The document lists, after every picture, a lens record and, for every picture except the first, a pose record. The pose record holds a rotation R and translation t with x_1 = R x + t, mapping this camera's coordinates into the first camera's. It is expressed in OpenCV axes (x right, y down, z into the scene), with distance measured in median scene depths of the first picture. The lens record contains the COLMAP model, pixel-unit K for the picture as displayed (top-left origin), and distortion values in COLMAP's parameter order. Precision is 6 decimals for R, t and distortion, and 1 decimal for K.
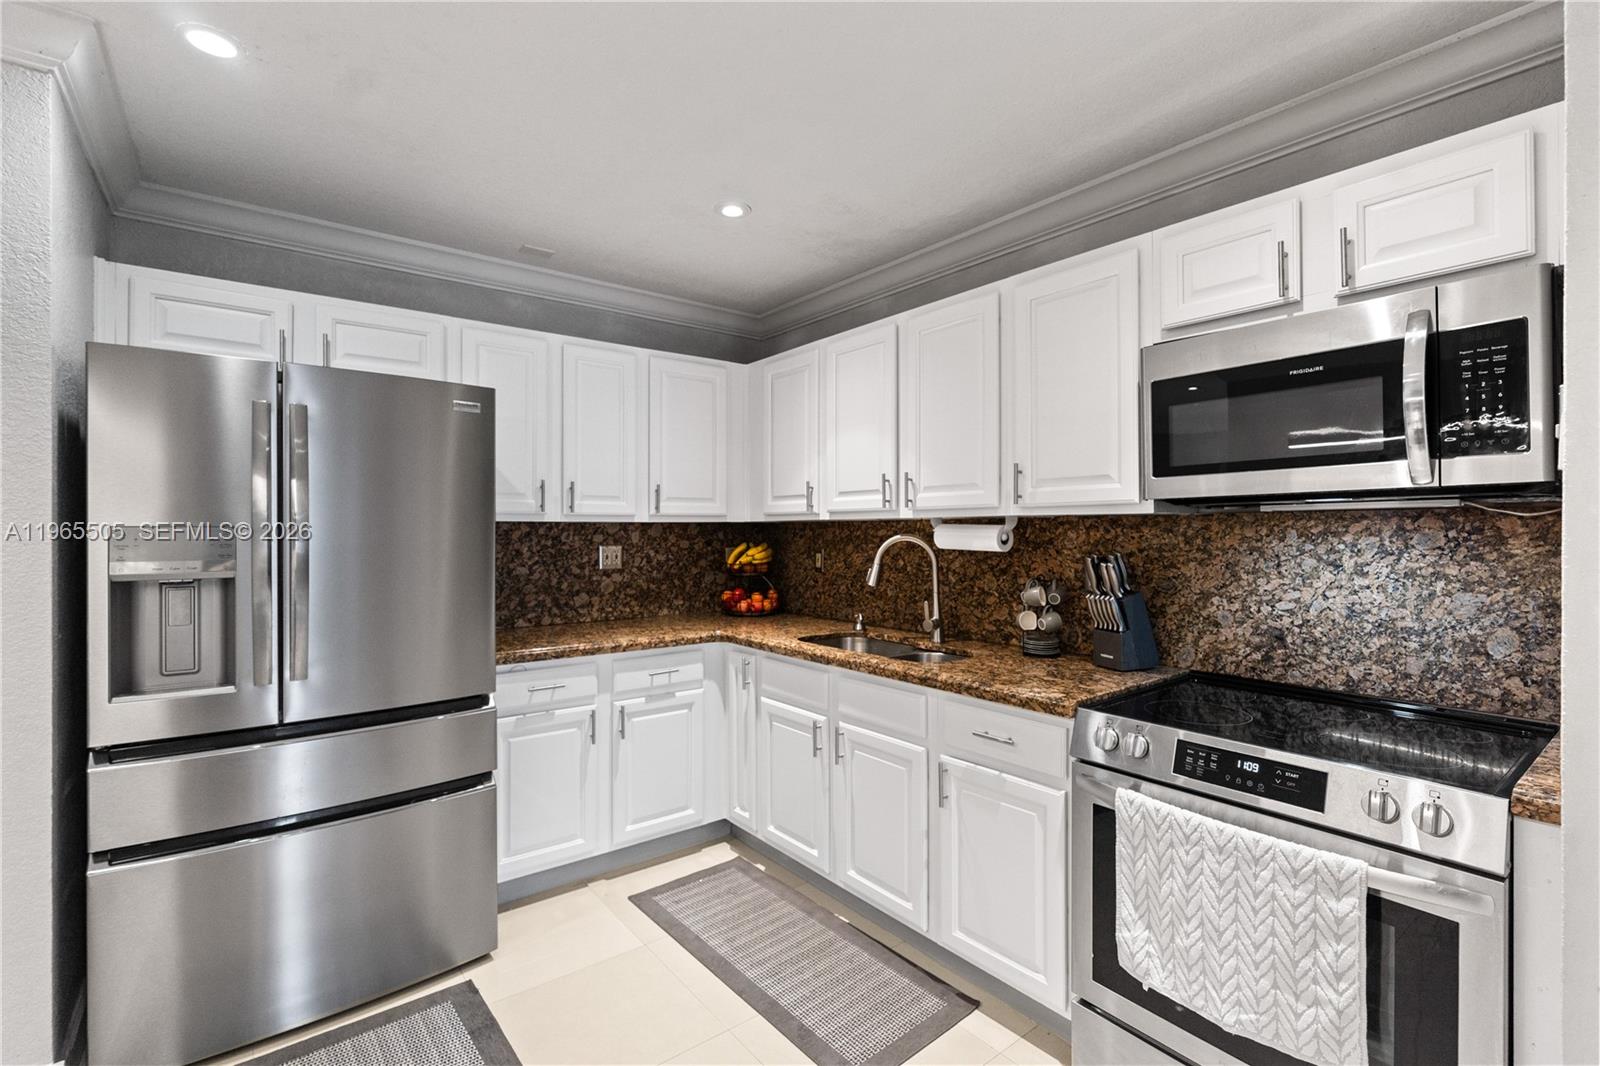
lens RADIAL K [[720.9, 0, 810.0], [0, 720.9, 529.3], [0, 0, 1]] dist [-0.006184, 0.001312]
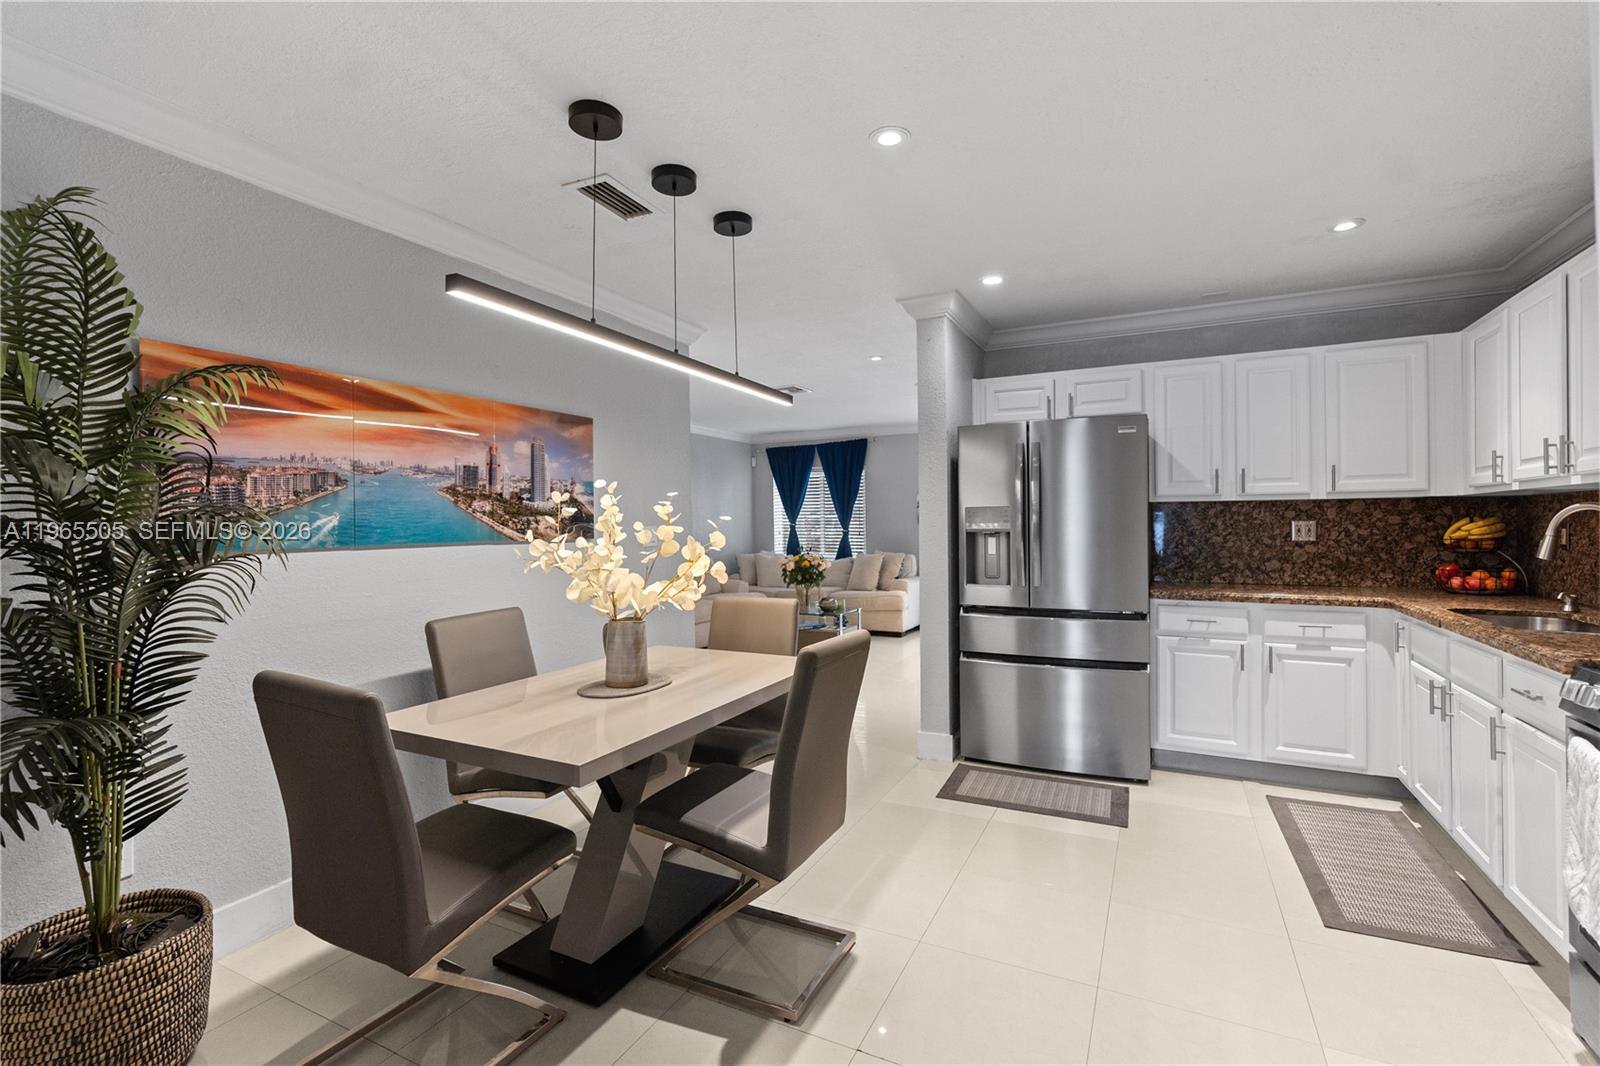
lens RADIAL K [[720.9, 0, 796.8], [0, 720.9, 524.9], [0, 0, 1]] dist [-0.006184, 0.001312]
pose [[0.422485, 0.000924, -0.906370, 0.566236], [0.007084, 0.999966, 0.004321, 0.025751], [0.906342, -0.008246, 0.422463, -0.289658]]
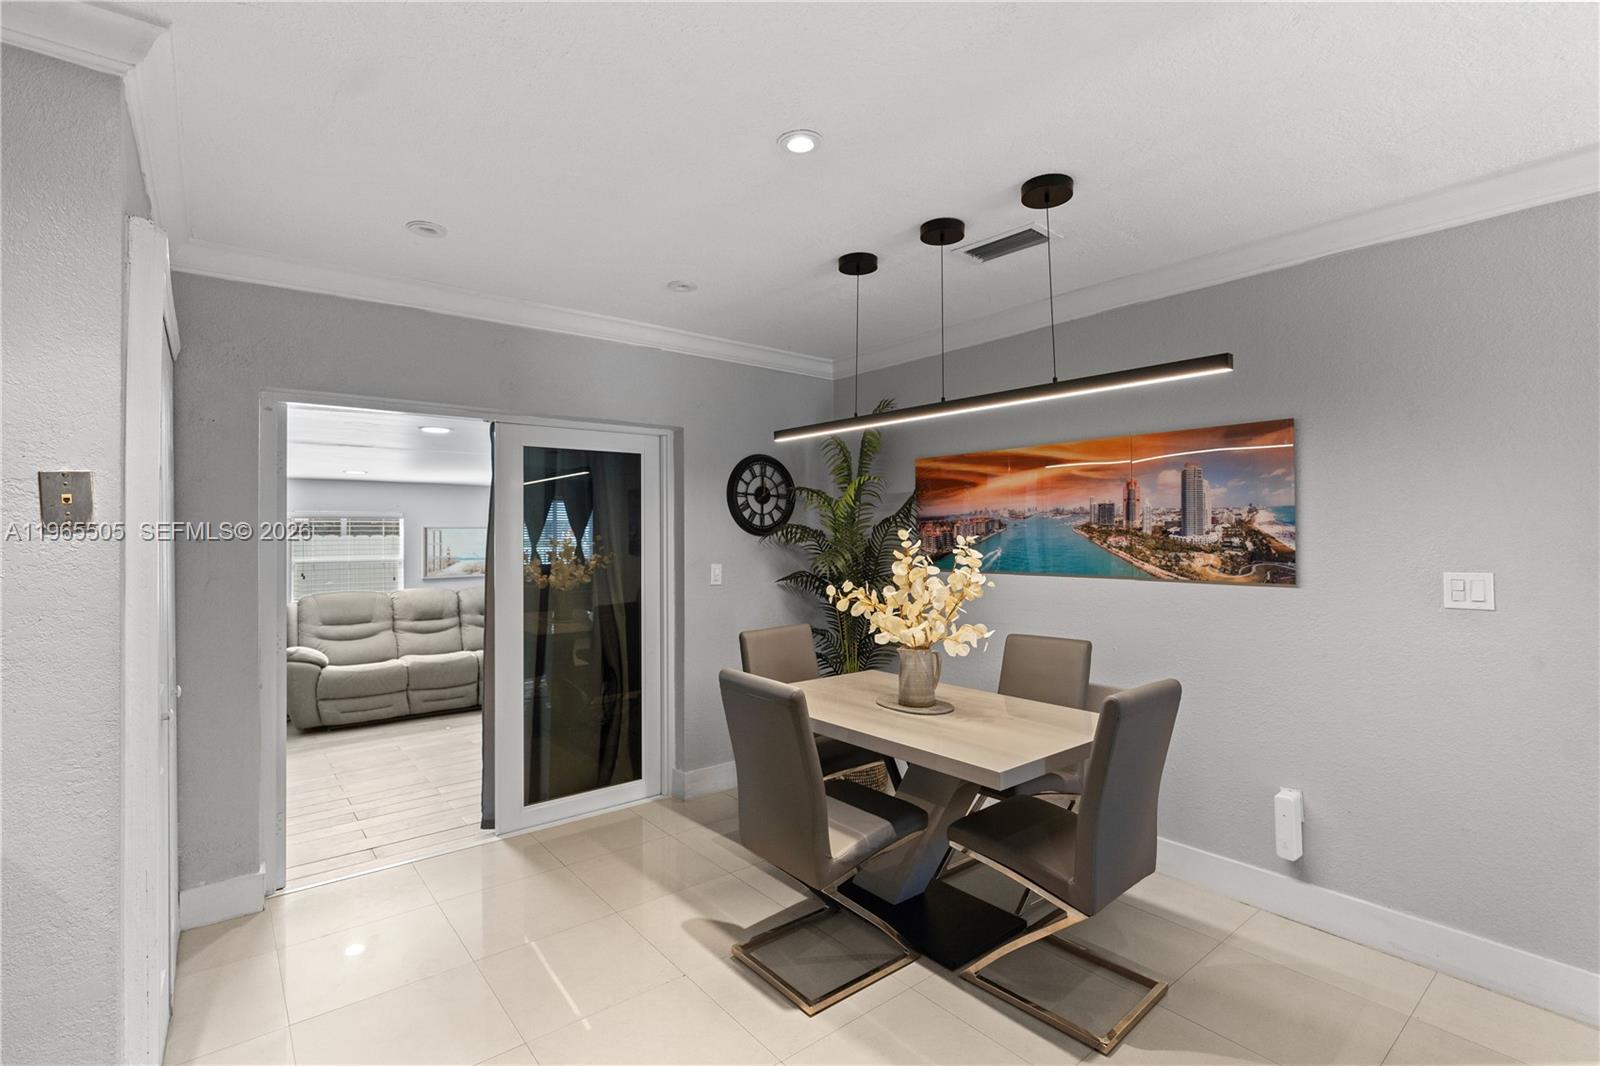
lens RADIAL K [[720.9, 0, 795.4], [0, 720.9, 527.2], [0, 0, 1]] dist [-0.006184, 0.001312]
pose [[-0.999987, 0.002115, -0.004590, -0.903202], [0.002169, 0.999928, -0.011766, -0.055027], [0.004565, -0.011776, -0.999920, 2.197964]]
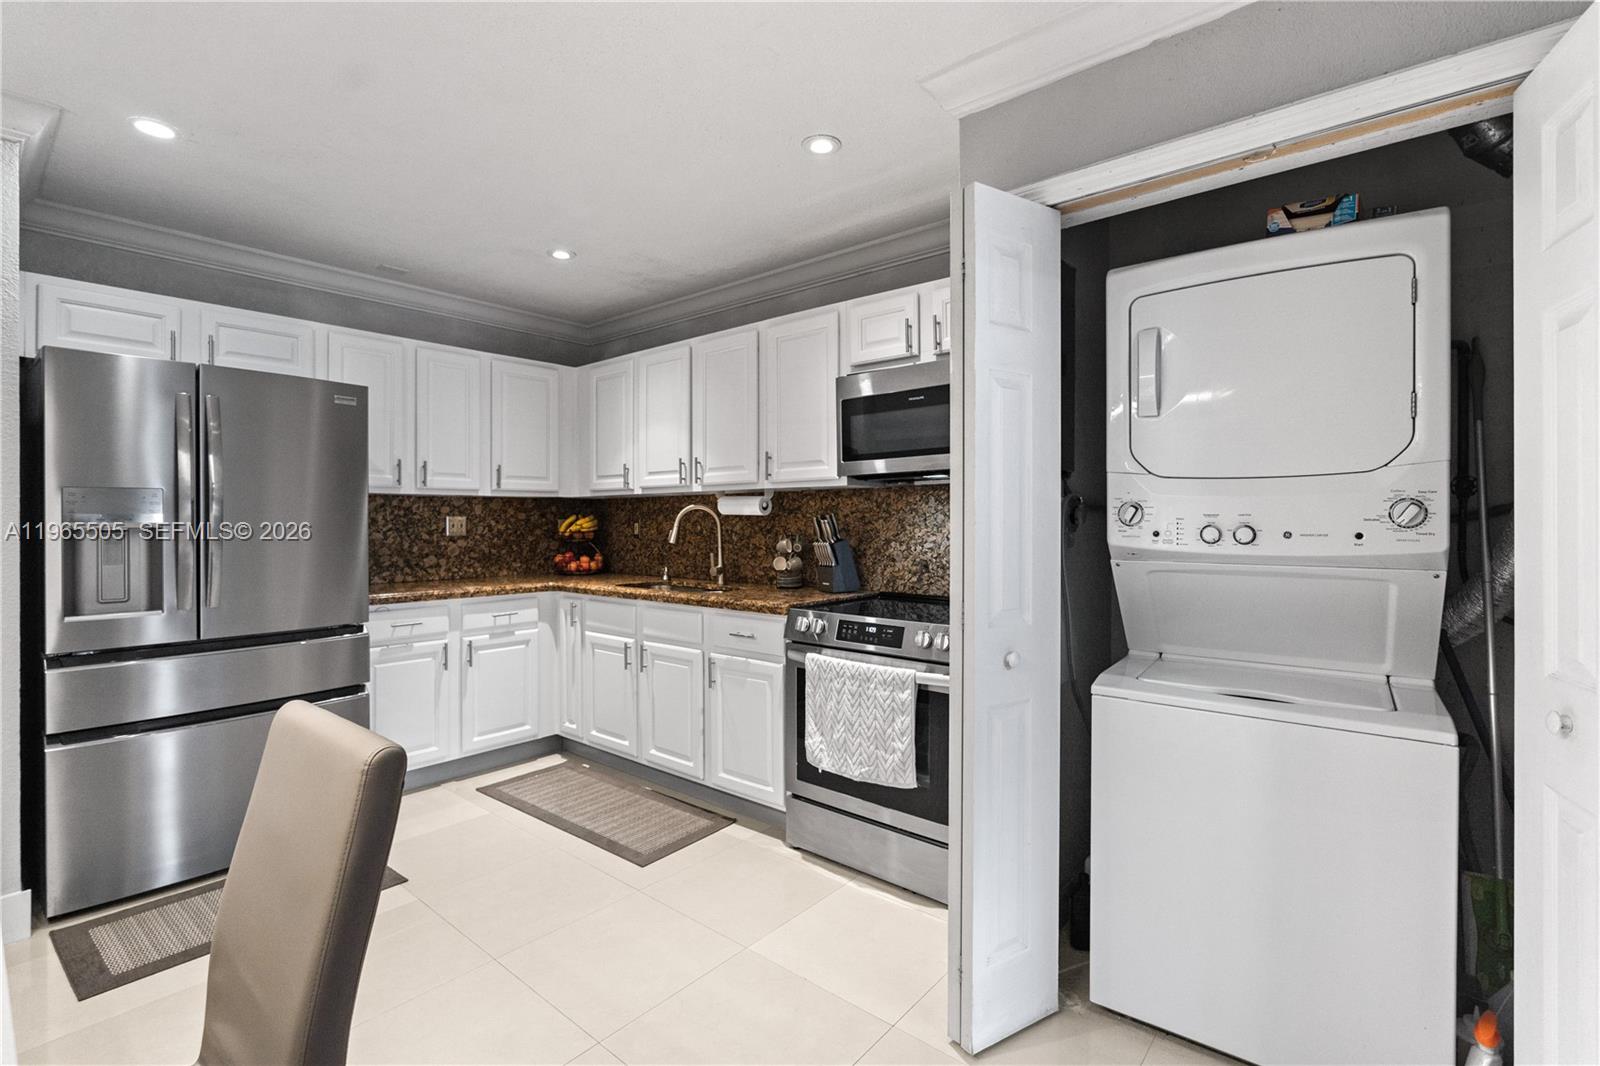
lens RADIAL K [[720.9, 0, 799.3], [0, 720.9, 520.7], [0, 0, 1]] dist [-0.006184, 0.001312]
pose [[0.980415, -0.000710, 0.196942, 0.058728], [0.000390, 0.999999, 0.001664, 0.038301], [-0.196943, -0.001554, 0.980414, -0.368878]]
